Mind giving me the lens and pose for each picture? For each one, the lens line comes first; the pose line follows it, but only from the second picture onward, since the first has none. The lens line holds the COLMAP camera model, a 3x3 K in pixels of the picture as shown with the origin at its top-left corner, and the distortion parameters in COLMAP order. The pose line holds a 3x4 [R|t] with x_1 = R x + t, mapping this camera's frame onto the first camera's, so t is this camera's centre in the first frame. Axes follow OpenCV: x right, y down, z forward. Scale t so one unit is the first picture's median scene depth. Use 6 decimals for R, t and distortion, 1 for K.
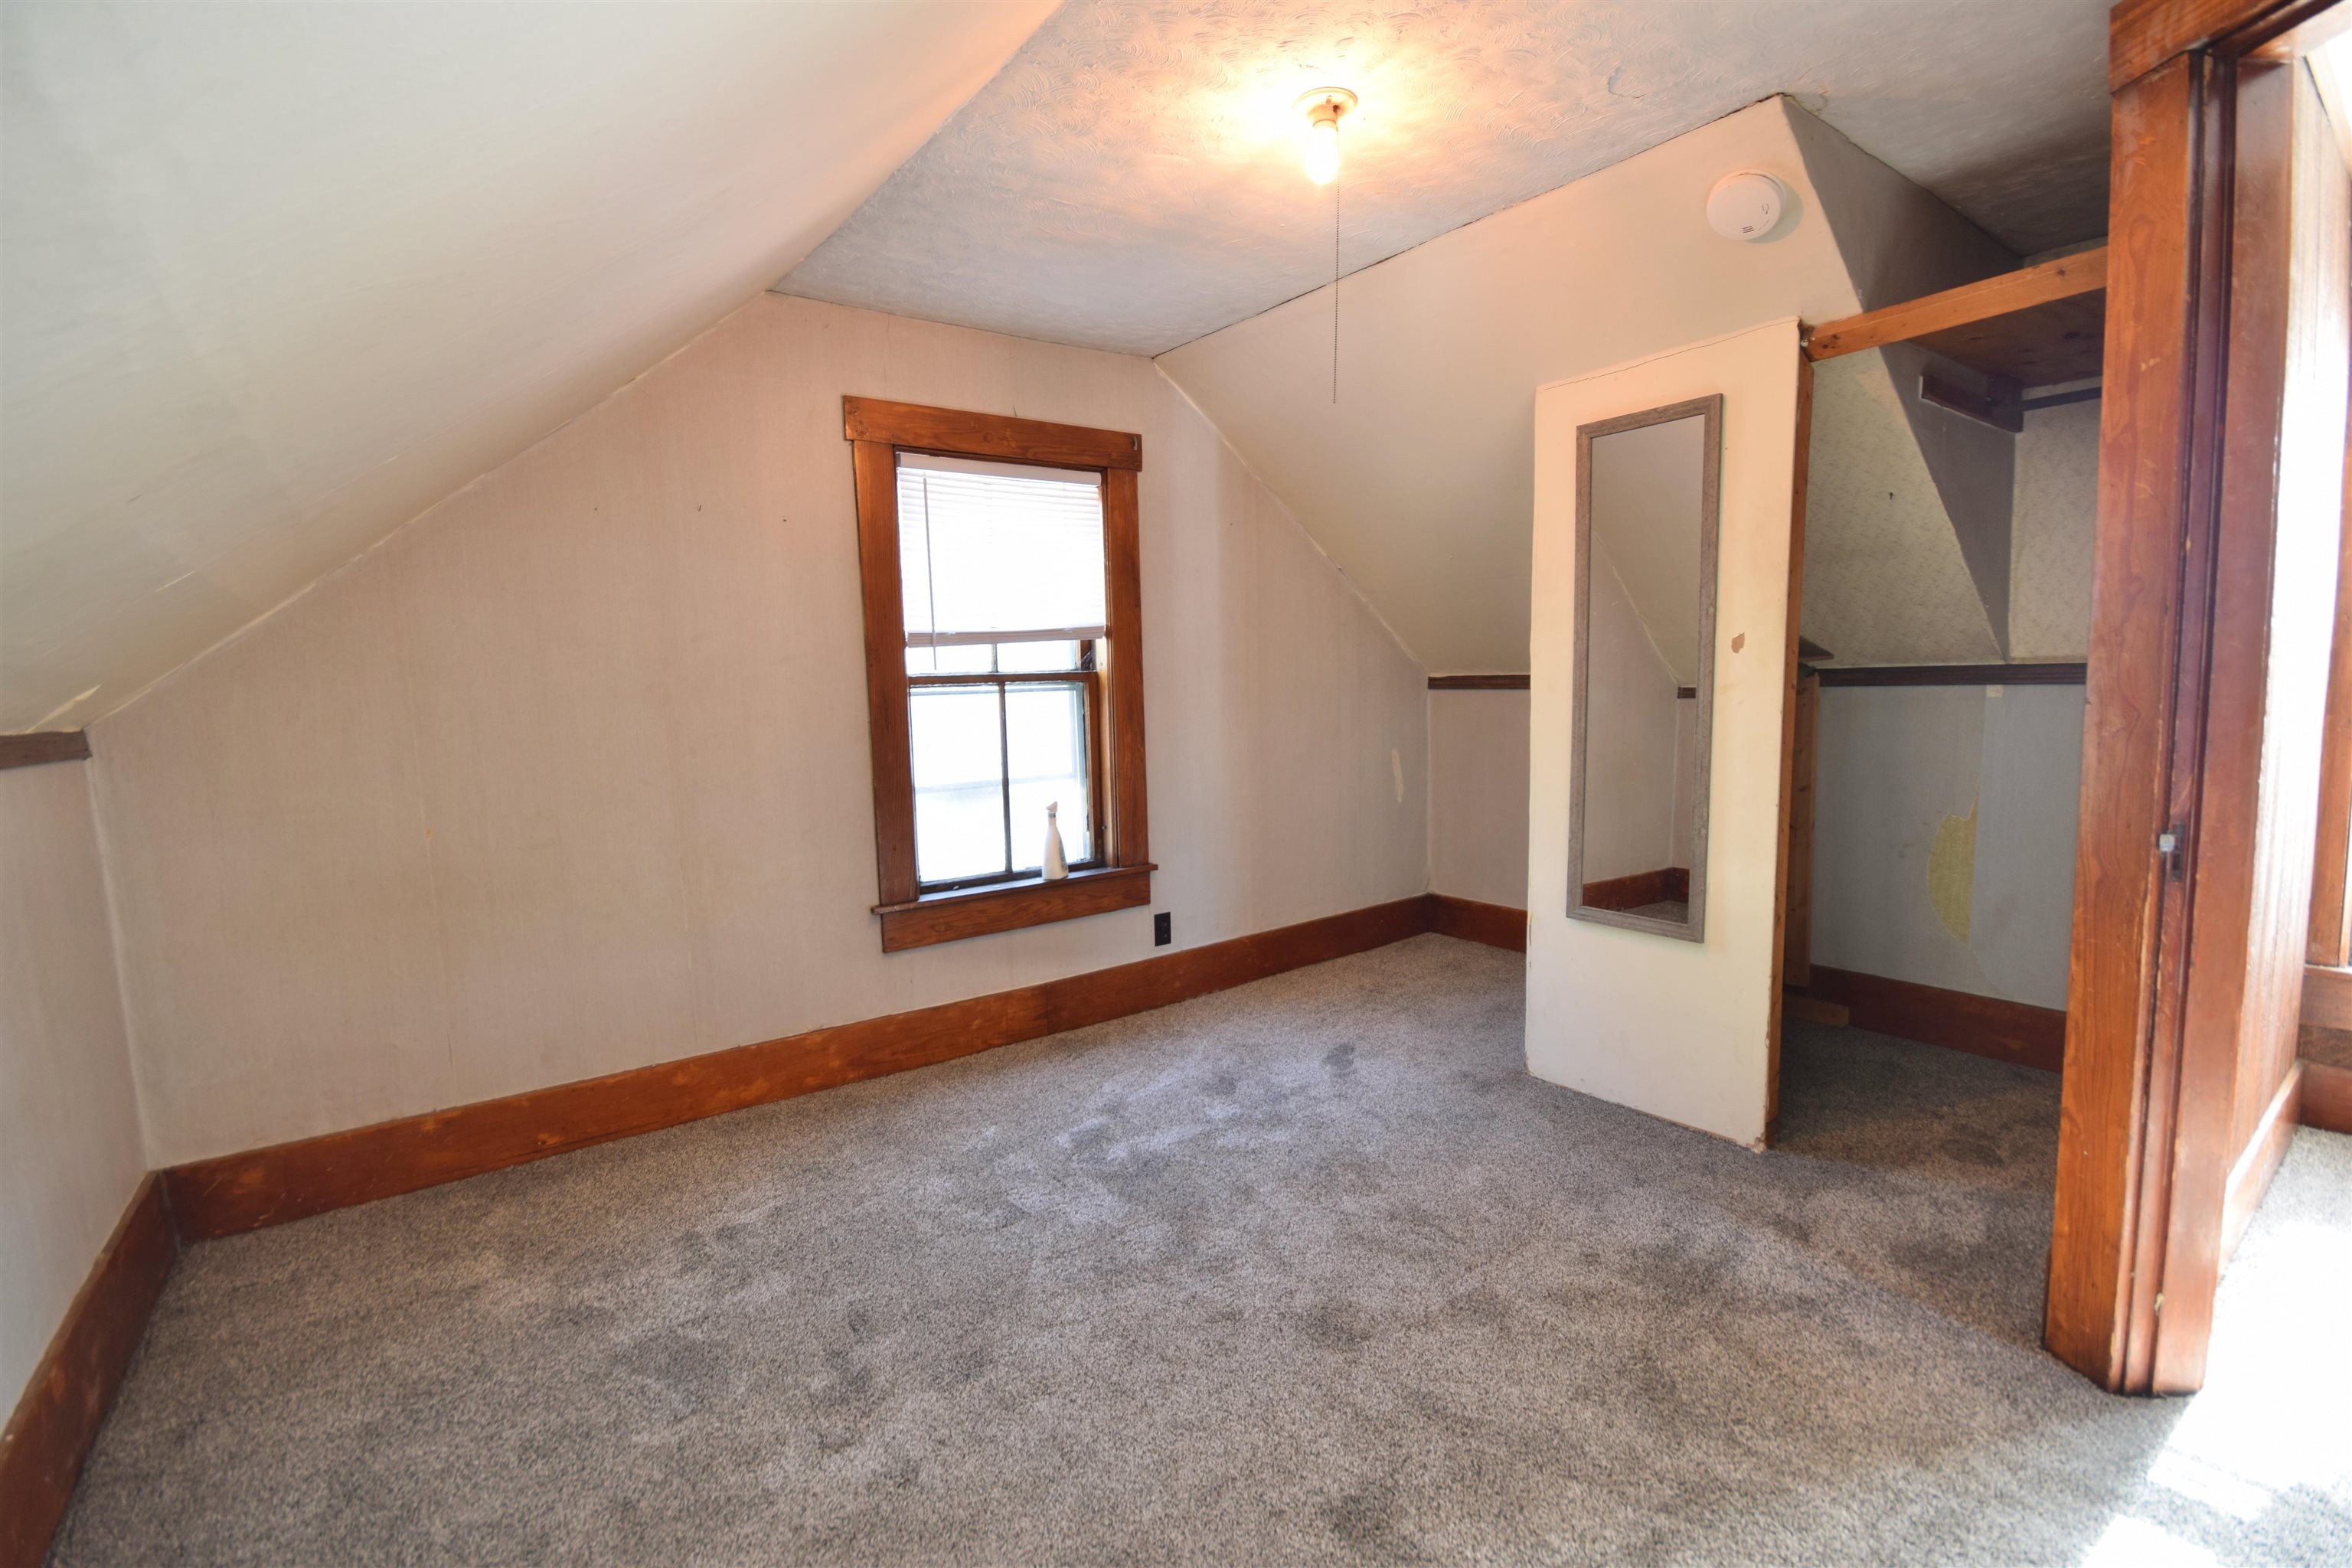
lens RADIAL K [[1033.5, 0, 1176.0], [0, 1033.5, 784.0], [0, 0, 1]] dist [-0.016199, 0.011356]
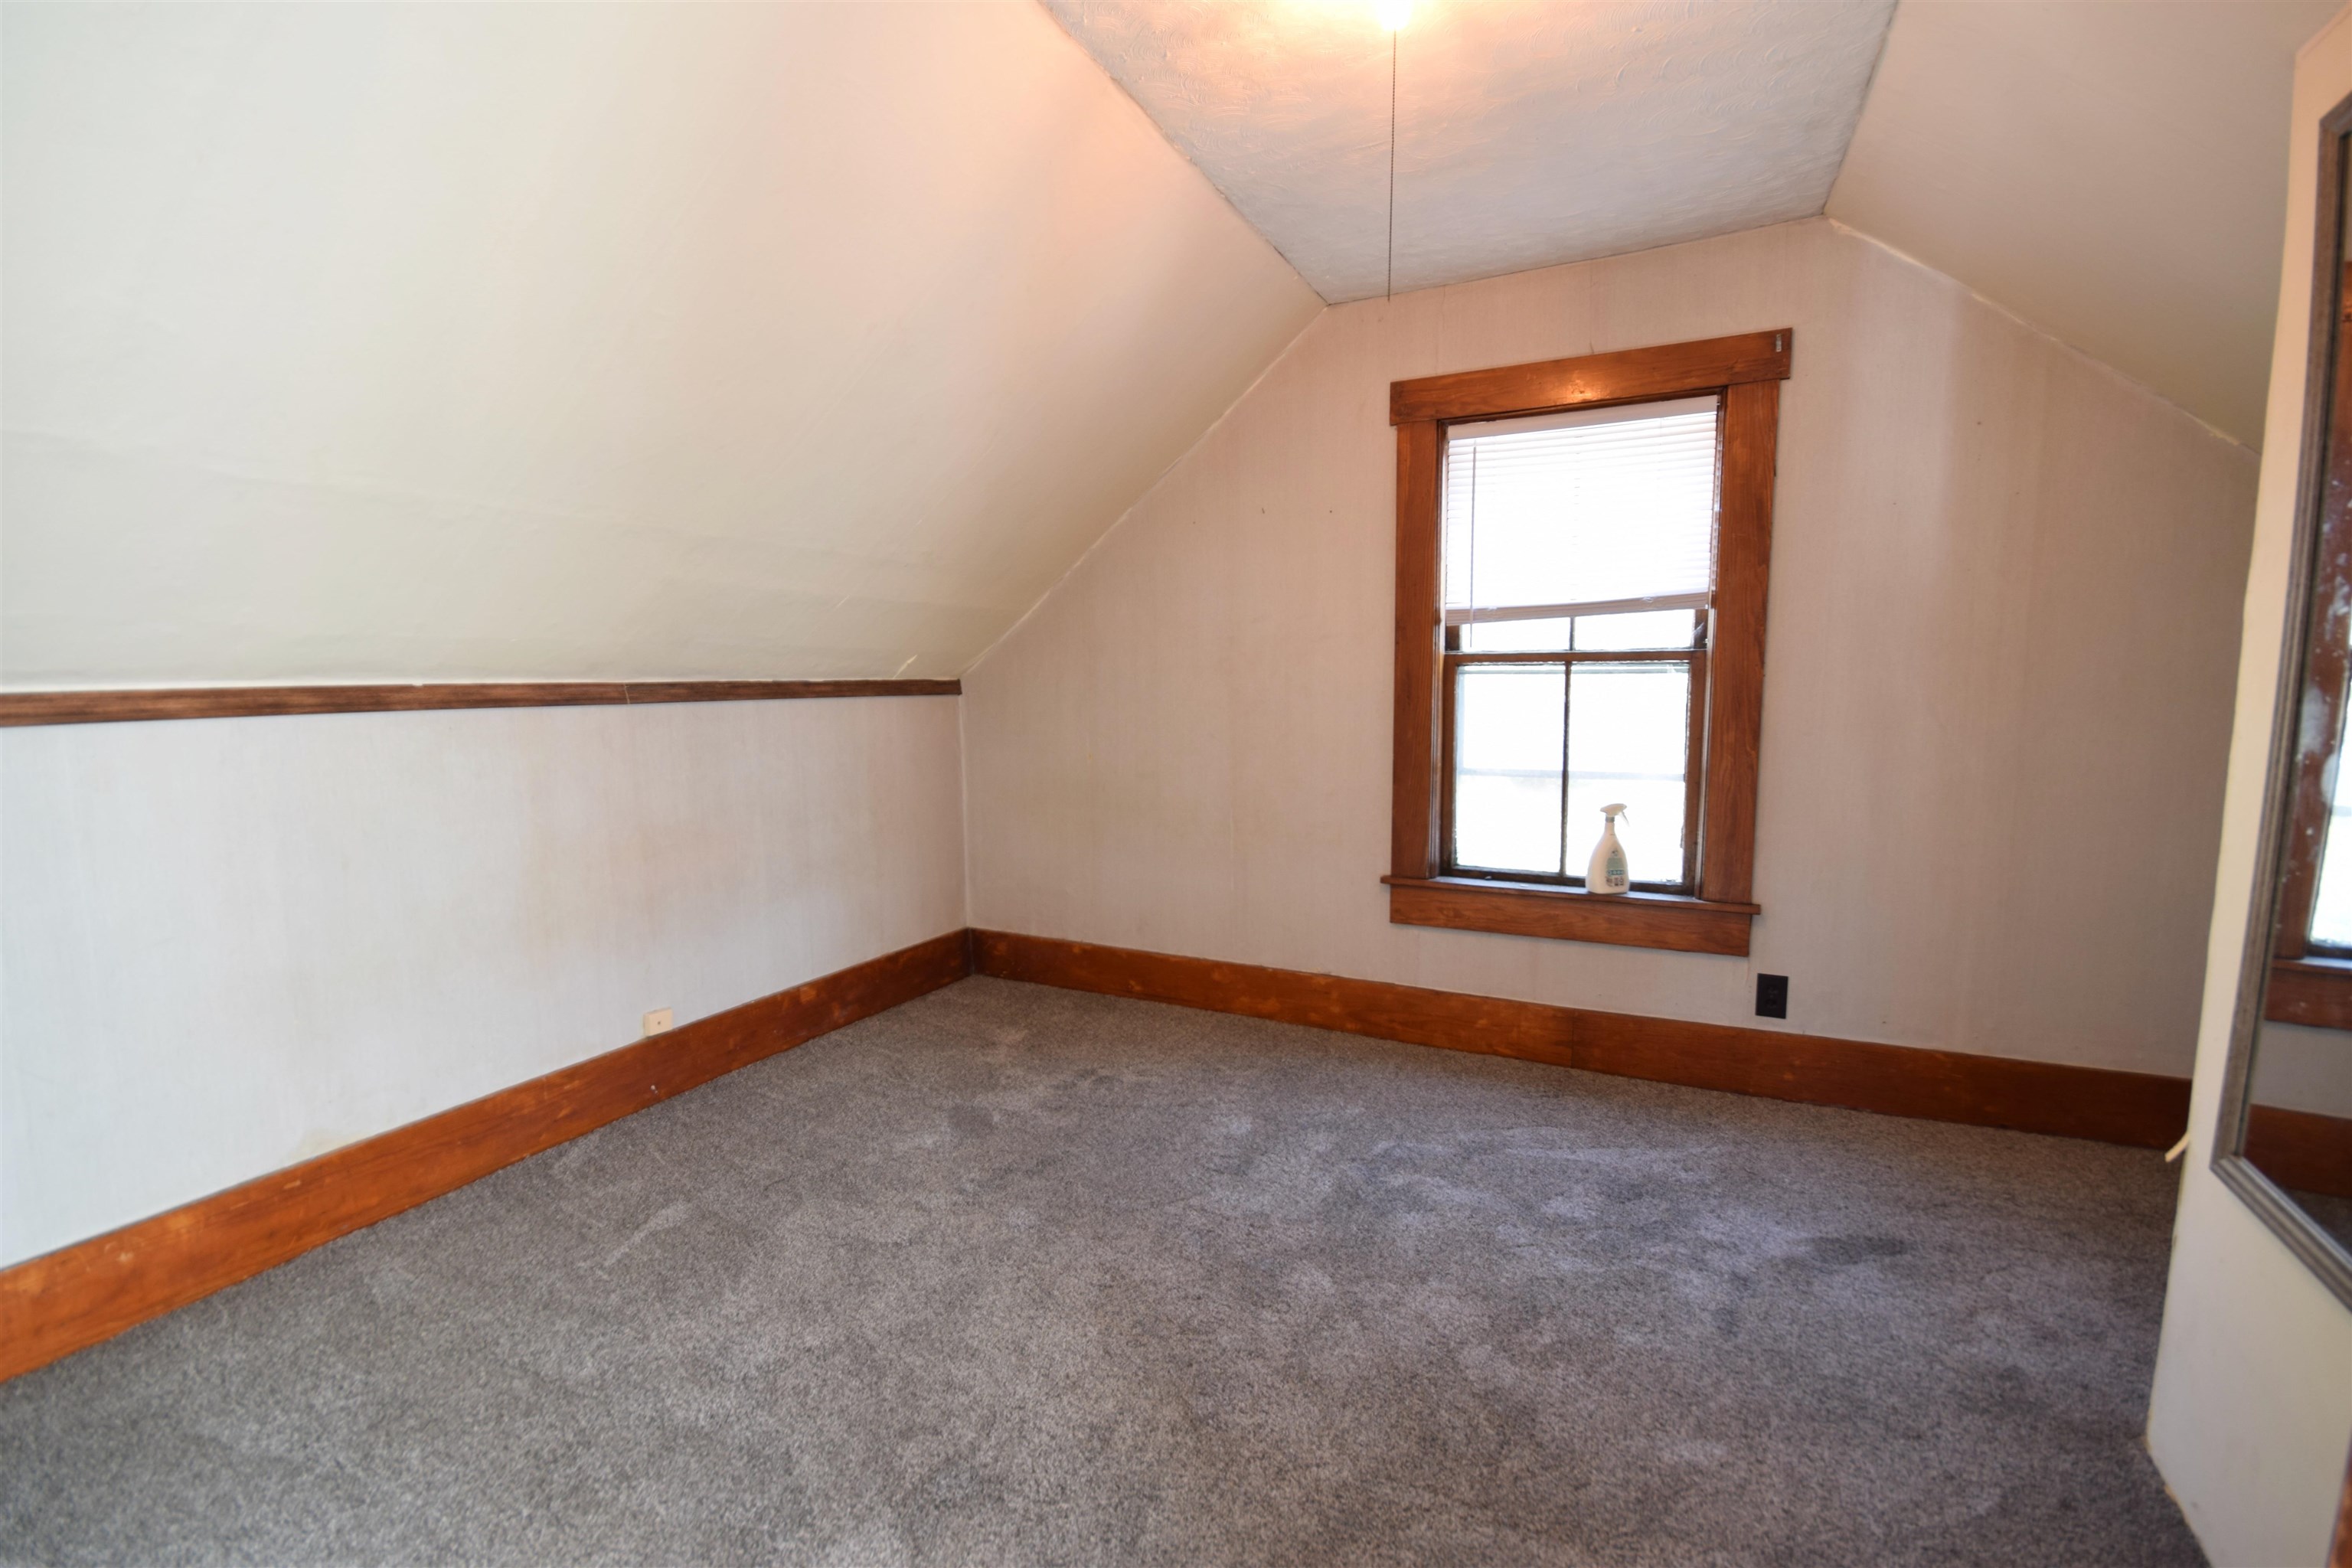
lens RADIAL K [[1033.5, 0, 1176.0], [0, 1033.5, 784.0], [0, 0, 1]] dist [-0.016199, 0.011356]
pose [[0.462051, 0.117082, -0.879091, 0.485585], [-0.096267, 0.992011, 0.081524, -0.035156], [0.881613, 0.046959, 0.469631, 0.304661]]
